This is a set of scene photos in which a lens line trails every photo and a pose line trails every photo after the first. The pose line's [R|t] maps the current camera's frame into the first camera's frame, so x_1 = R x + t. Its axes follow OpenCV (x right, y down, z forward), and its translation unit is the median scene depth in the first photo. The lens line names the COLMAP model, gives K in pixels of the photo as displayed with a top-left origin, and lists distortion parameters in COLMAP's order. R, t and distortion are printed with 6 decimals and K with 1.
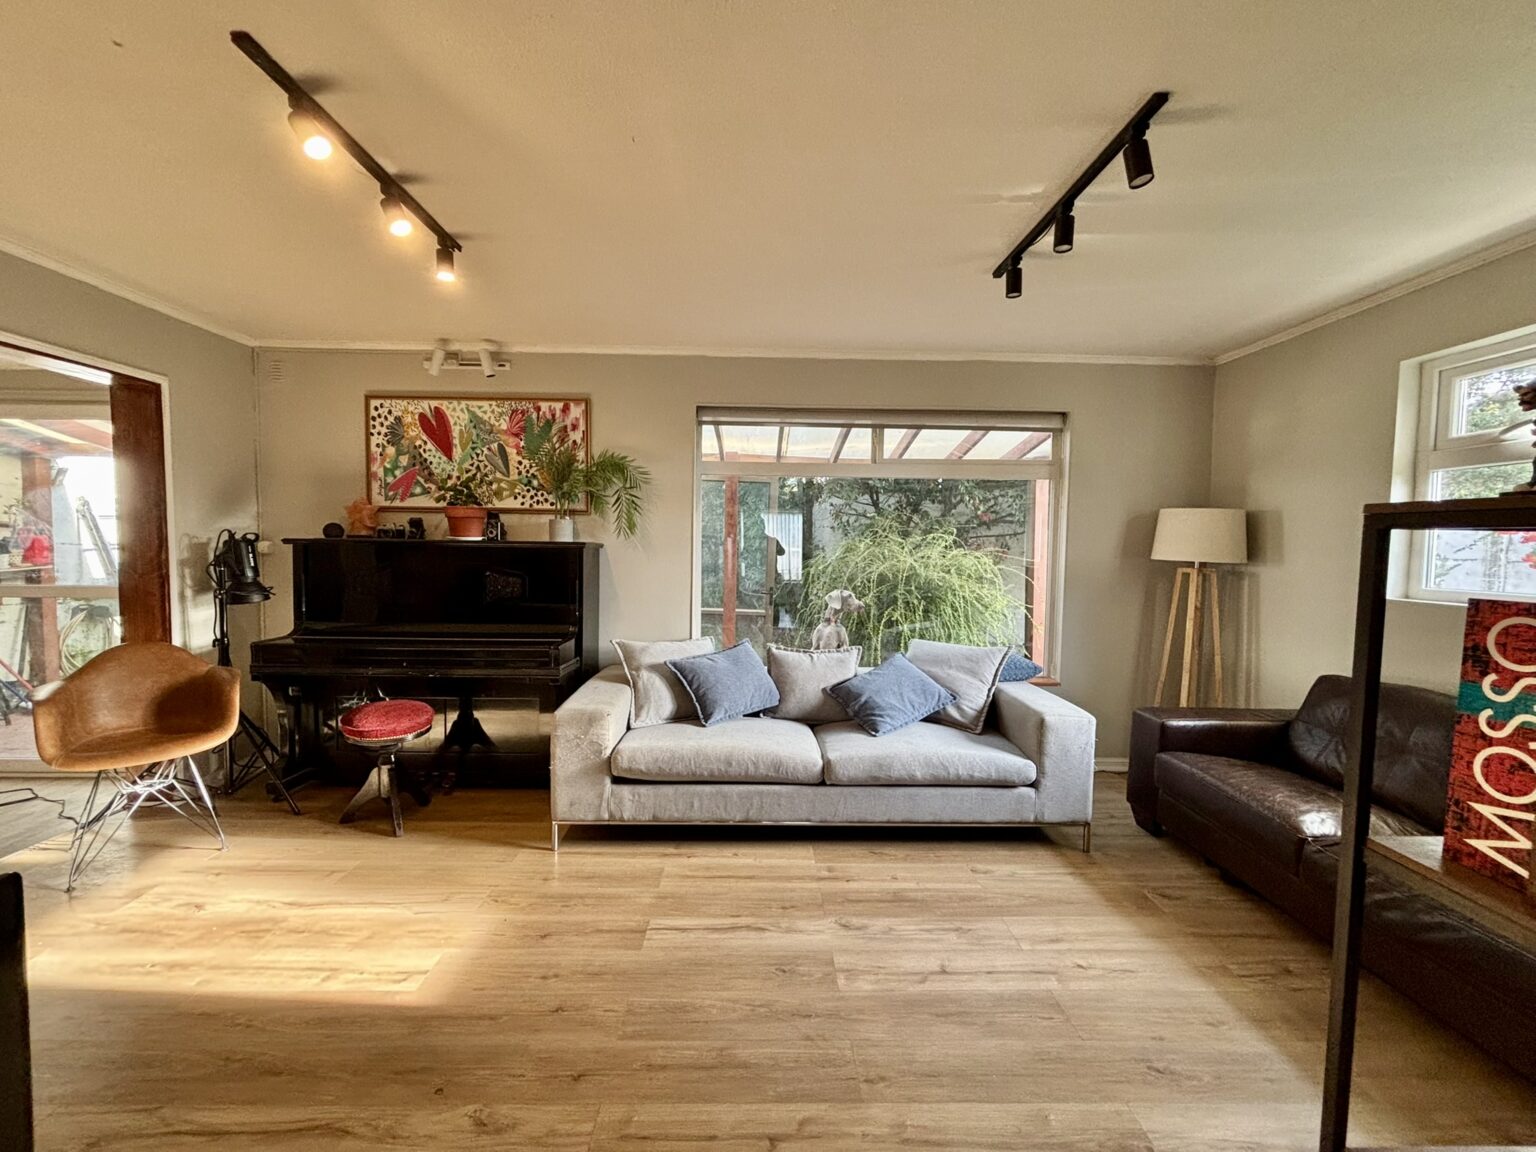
lens RADIAL K [[623.6, 0, 769.6], [0, 623.6, 577.3], [0, 0, 1]] dist [0.001088, 0.000003]
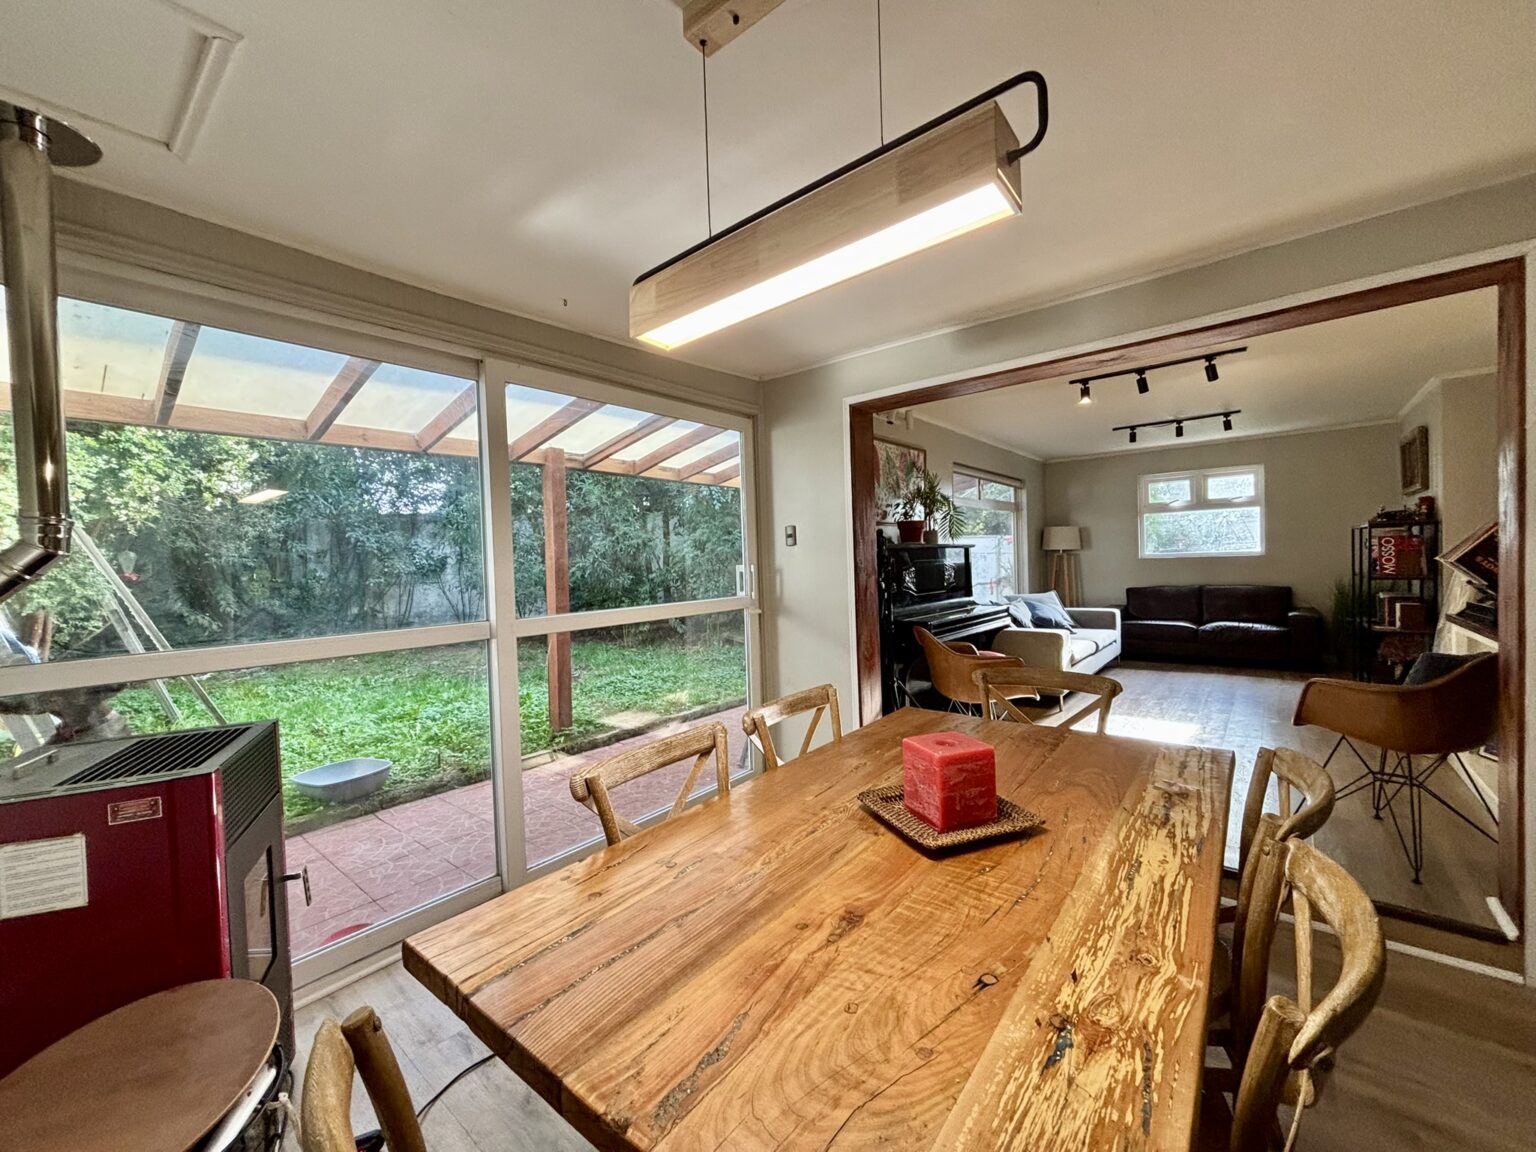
lens RADIAL K [[617.4, 0, 764.5], [0, 617.4, 571.3], [0, 0, 1]] dist [-0.001769, 0.001271]
pose [[0.650174, -0.047364, 0.758307, -1.667410], [0.081595, 0.996636, -0.007710, -0.017253], [-0.755391, 0.066887, 0.651852, 0.345903]]
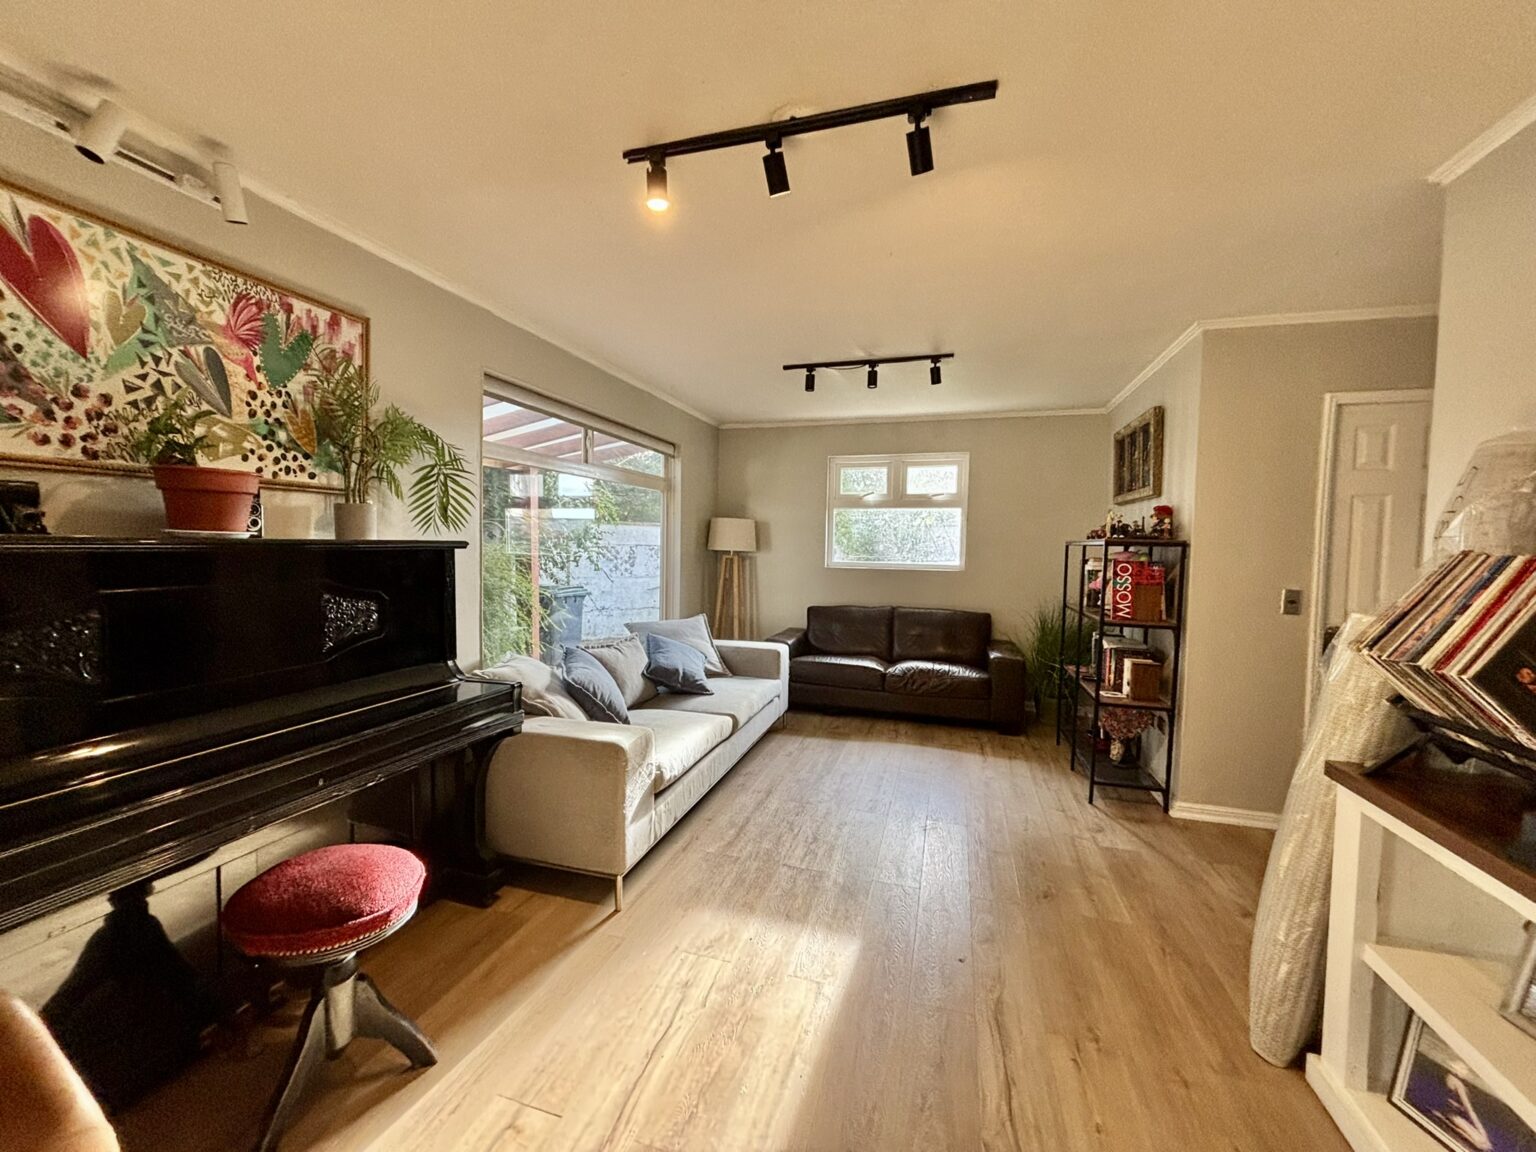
lens RADIAL K [[617.4, 0, 761.7], [0, 617.4, 578.3], [0, 0, 1]] dist [-0.001769, 0.001271]
pose [[0.314064, -0.062718, 0.947328, -0.785630], [0.037093, 0.997864, 0.053766, -0.035528], [-0.948677, 0.018253, 0.315720, 0.409179]]
